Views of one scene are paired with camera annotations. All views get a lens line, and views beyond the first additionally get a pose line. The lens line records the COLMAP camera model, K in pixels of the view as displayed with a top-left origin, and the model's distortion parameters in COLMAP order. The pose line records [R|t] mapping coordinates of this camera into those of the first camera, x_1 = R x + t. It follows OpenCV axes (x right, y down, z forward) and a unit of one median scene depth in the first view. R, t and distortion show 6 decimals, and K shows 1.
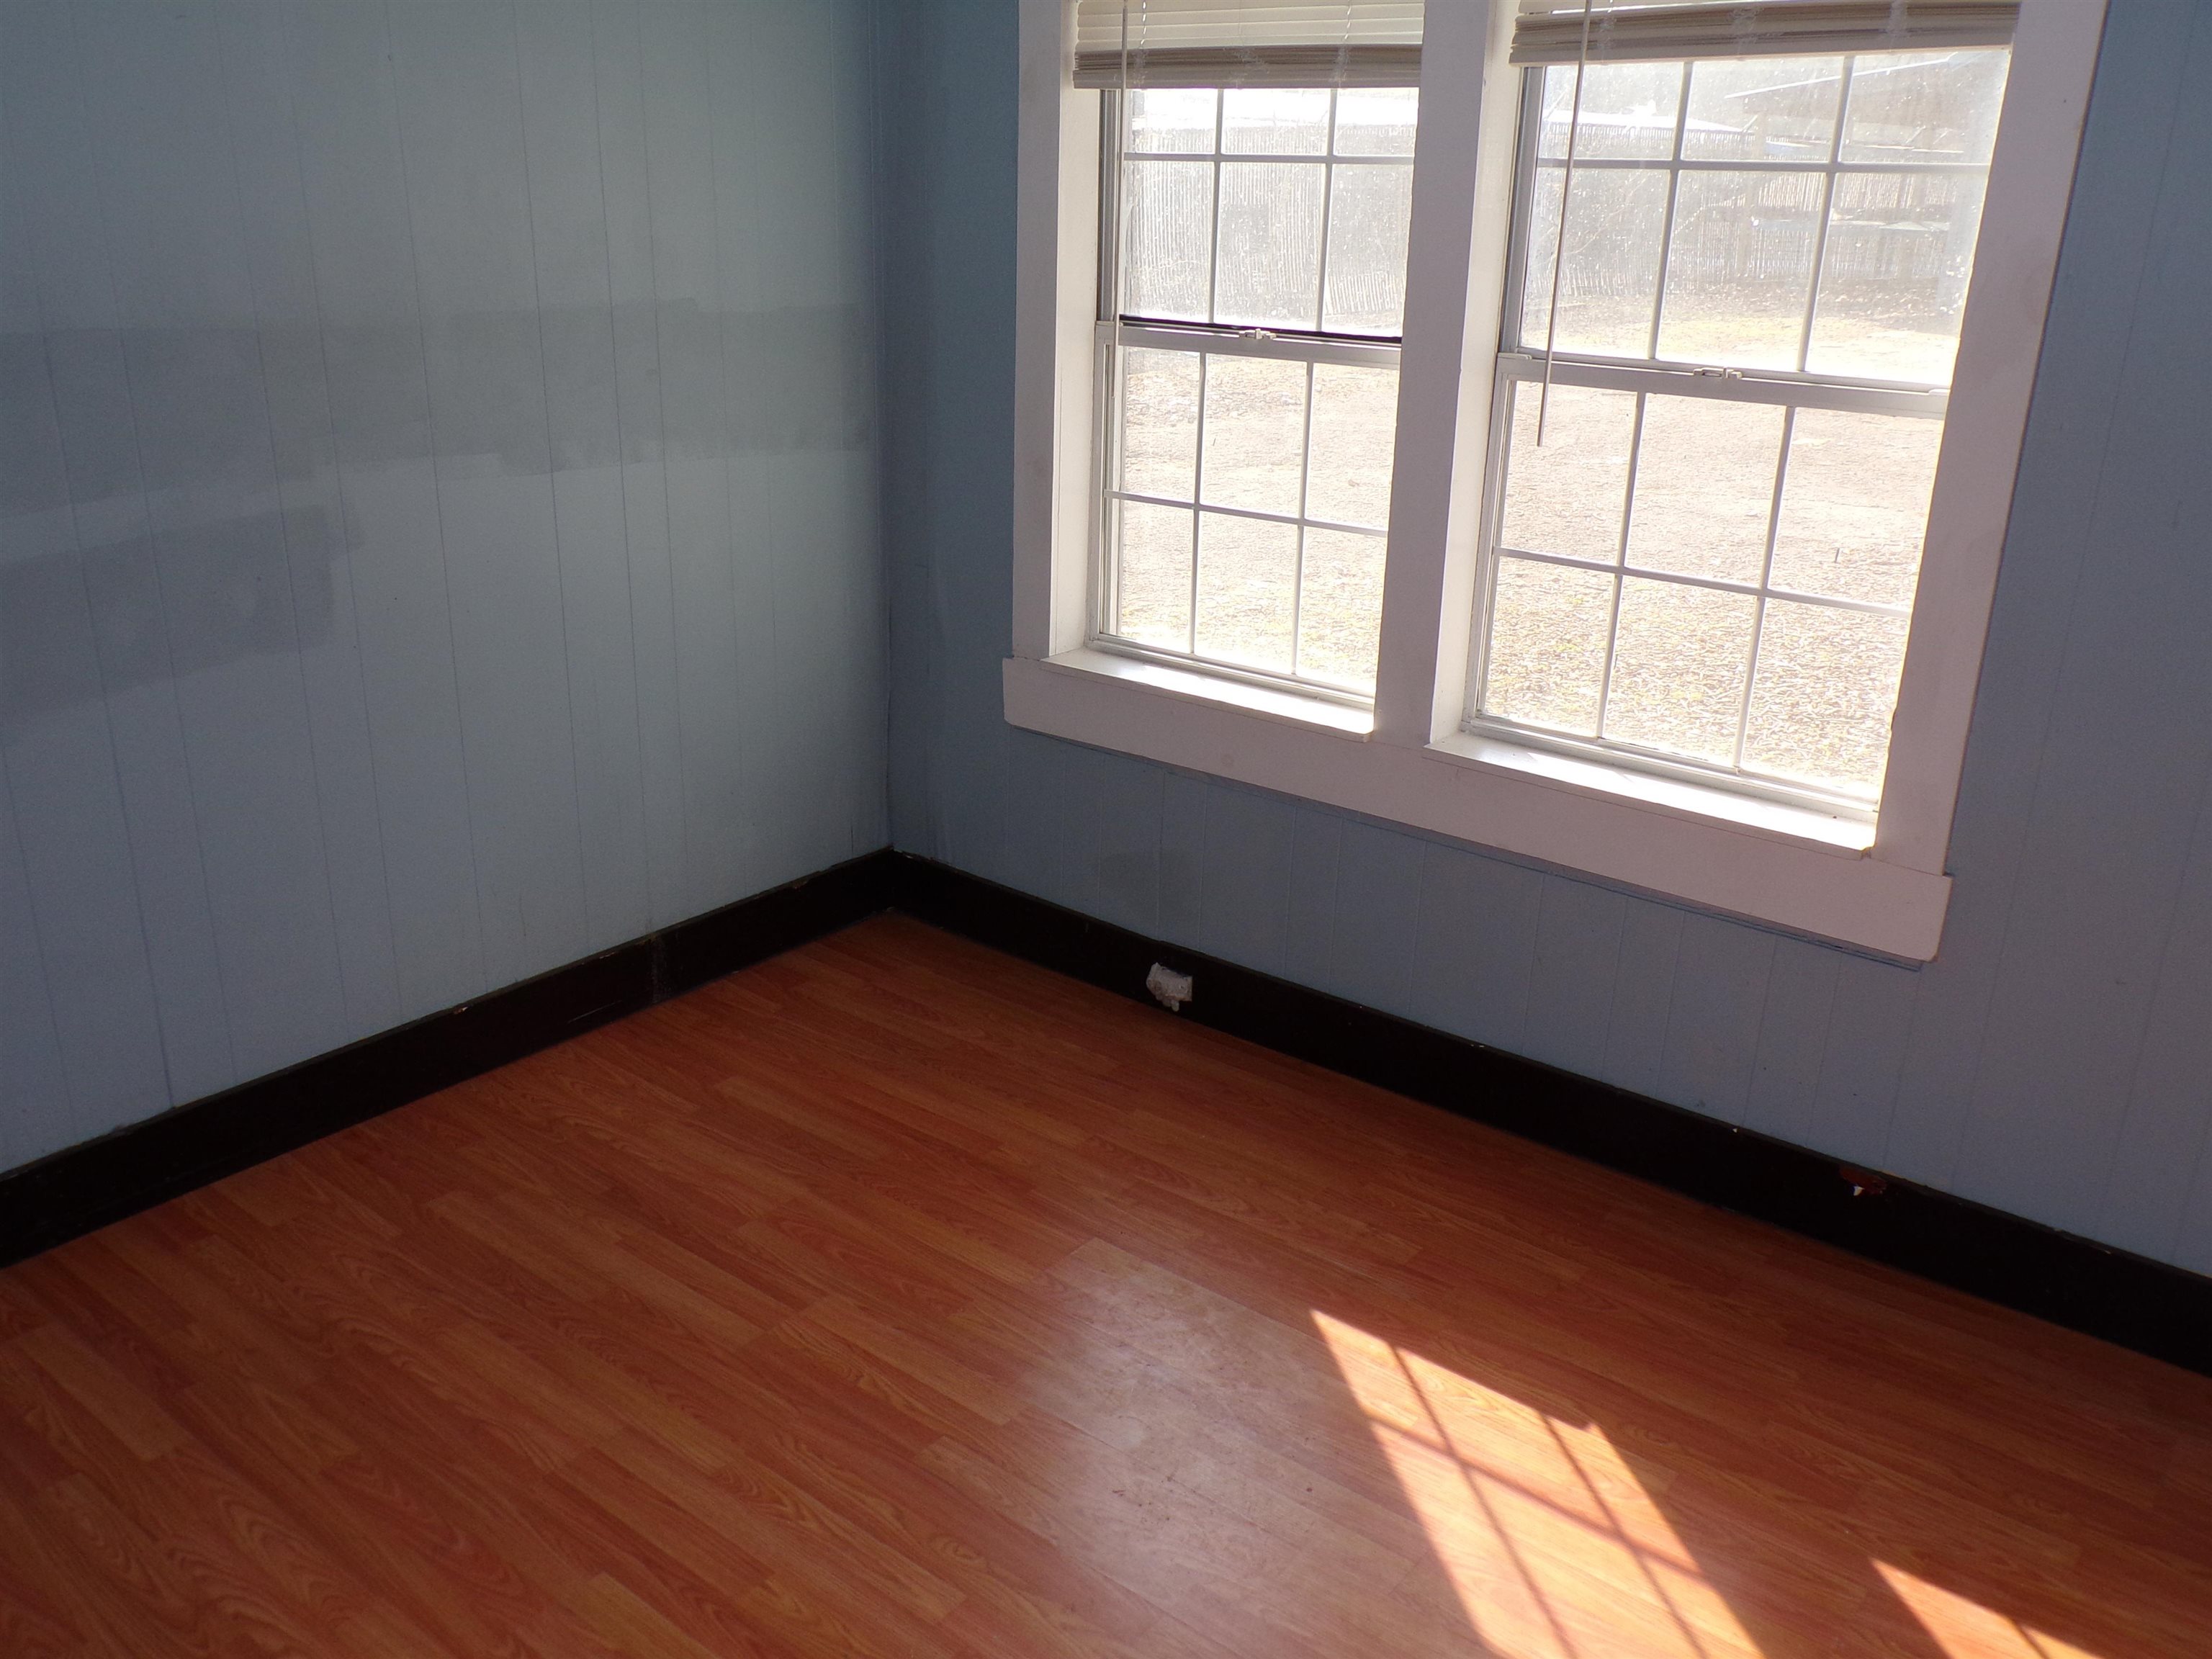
lens RADIAL K [[1821.1, 0, 1116.1], [0, 1821.1, 824.1], [0, 0, 1]] dist [0.001622, 0.001404]
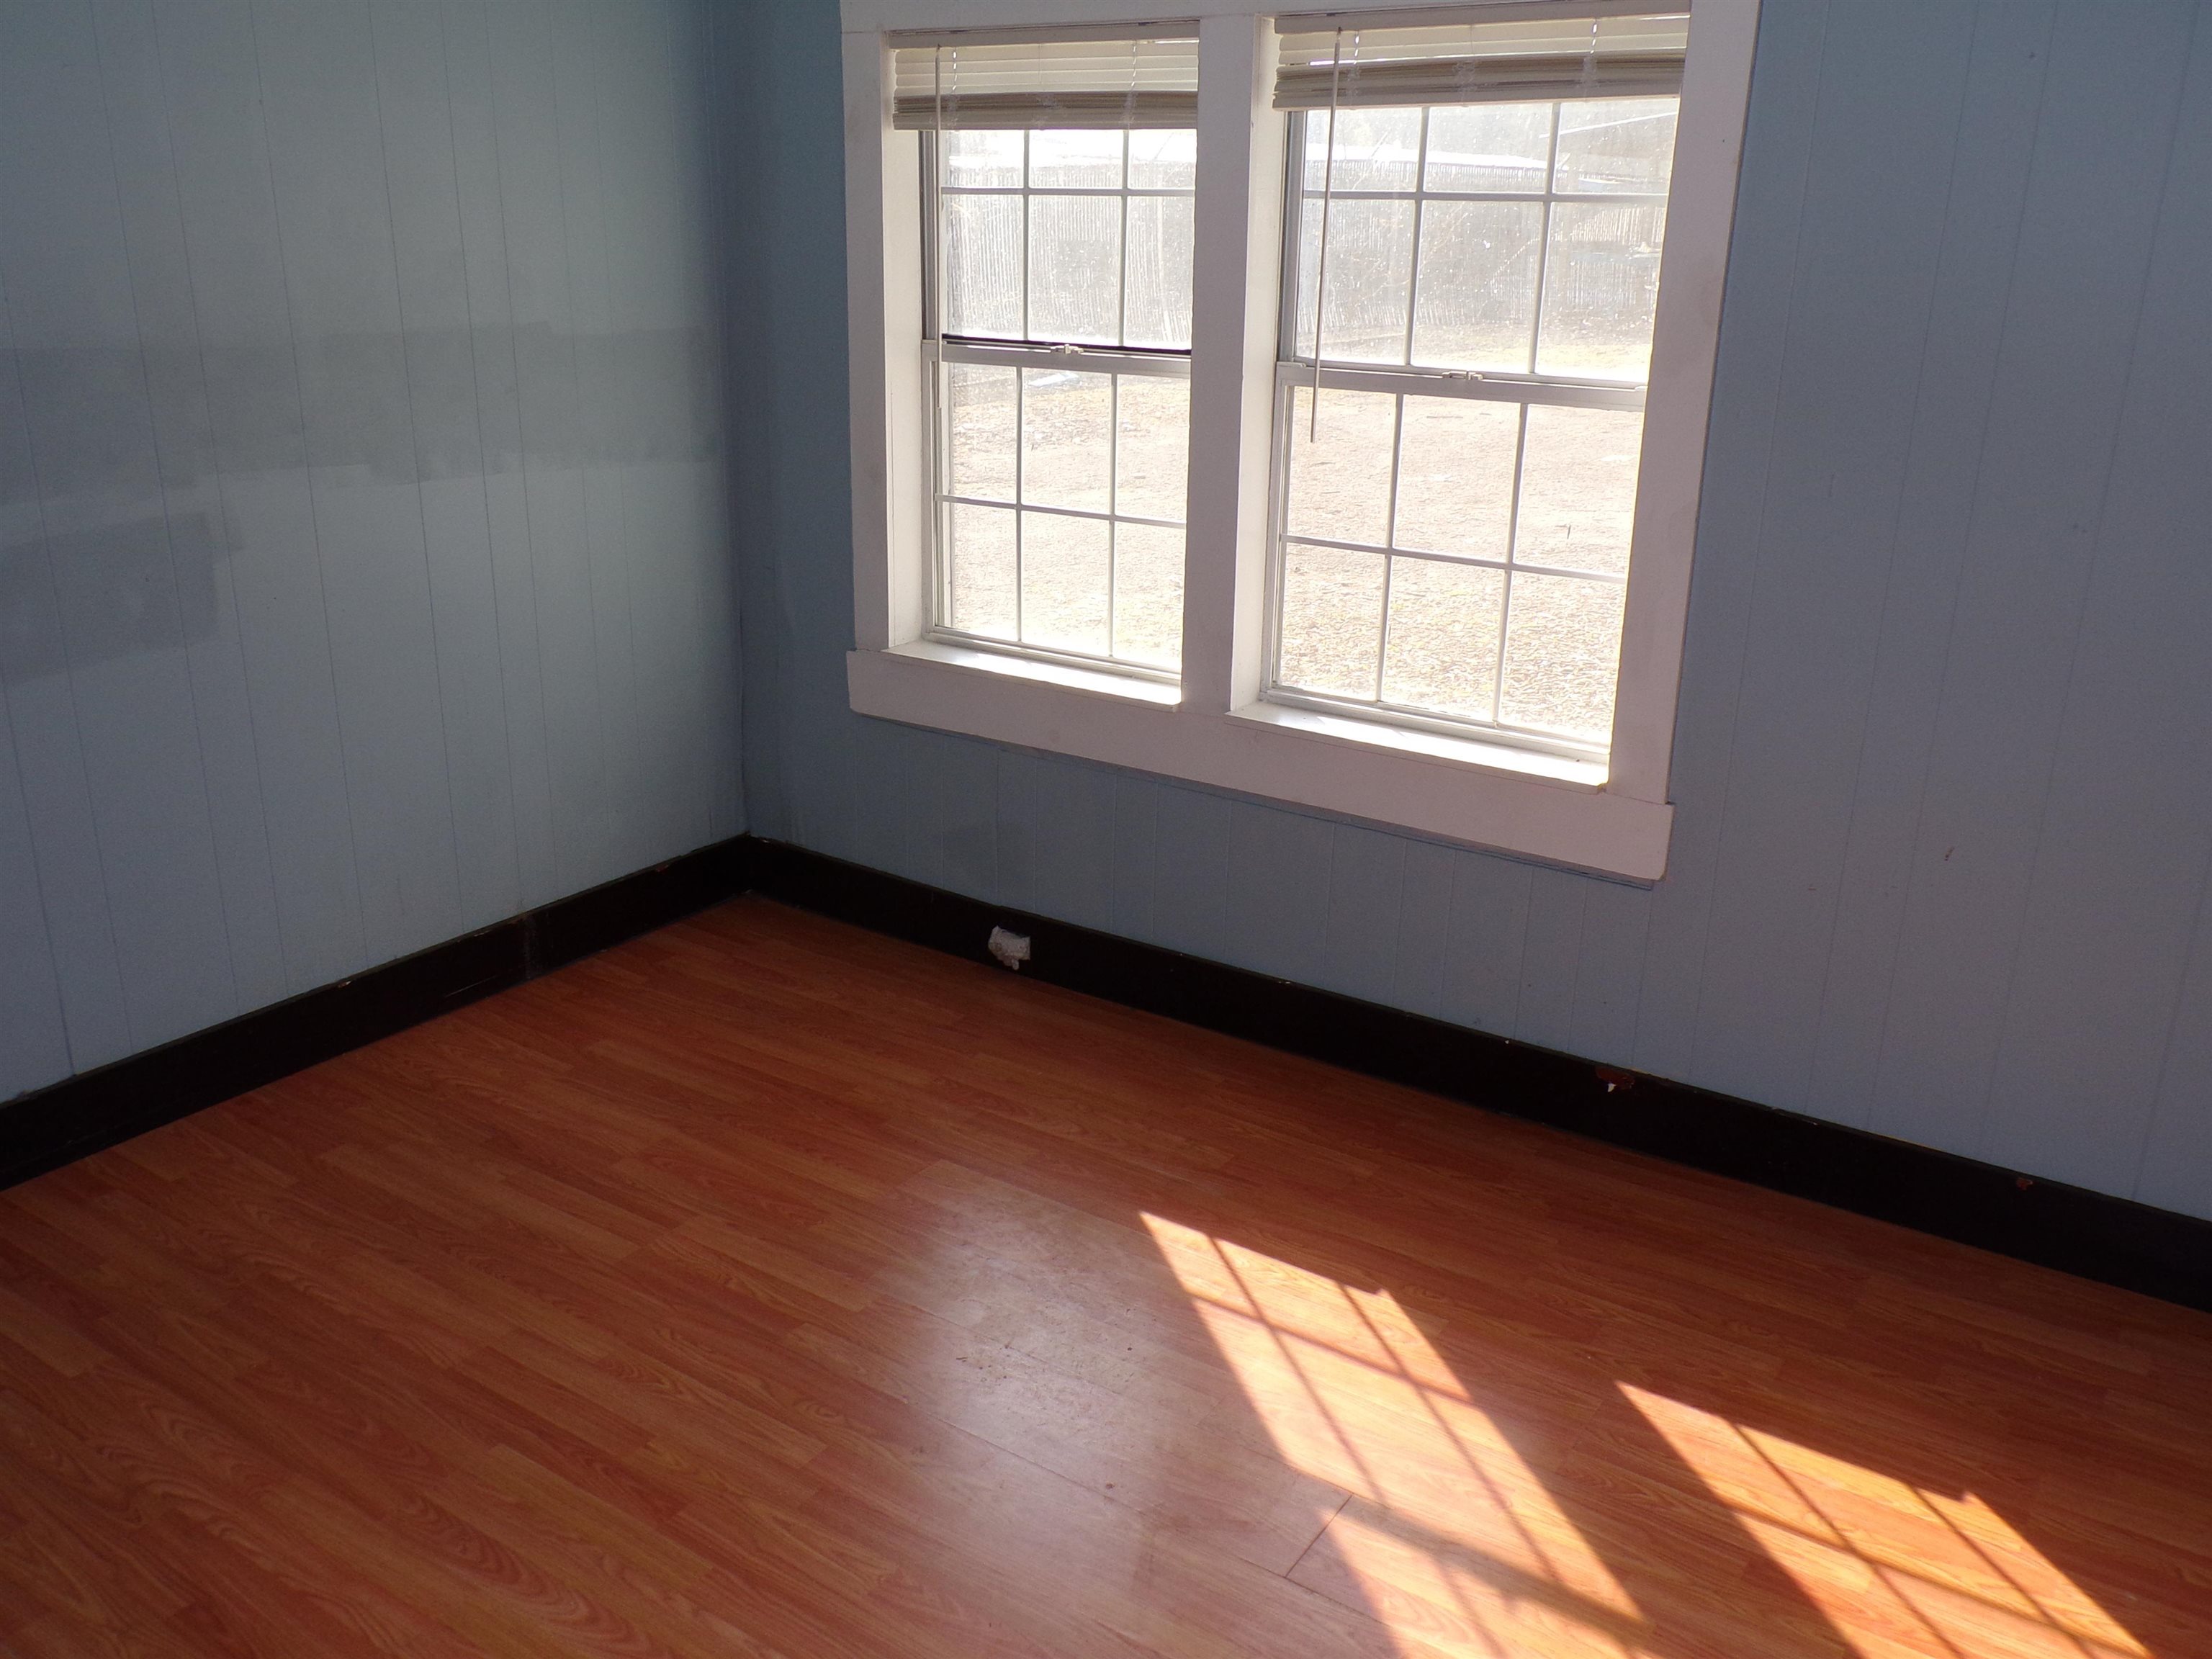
lens RADIAL K [[1822.0, 0, 1127.9], [0, 1822.0, 827.5], [0, 0, 1]] dist [-0.002918, 0.005982]
pose [[0.996412, -0.031225, 0.078661, 0.020728], [0.032564, 0.999345, -0.015799, 0.046780], [-0.078116, 0.018303, 0.996776, -0.118865]]
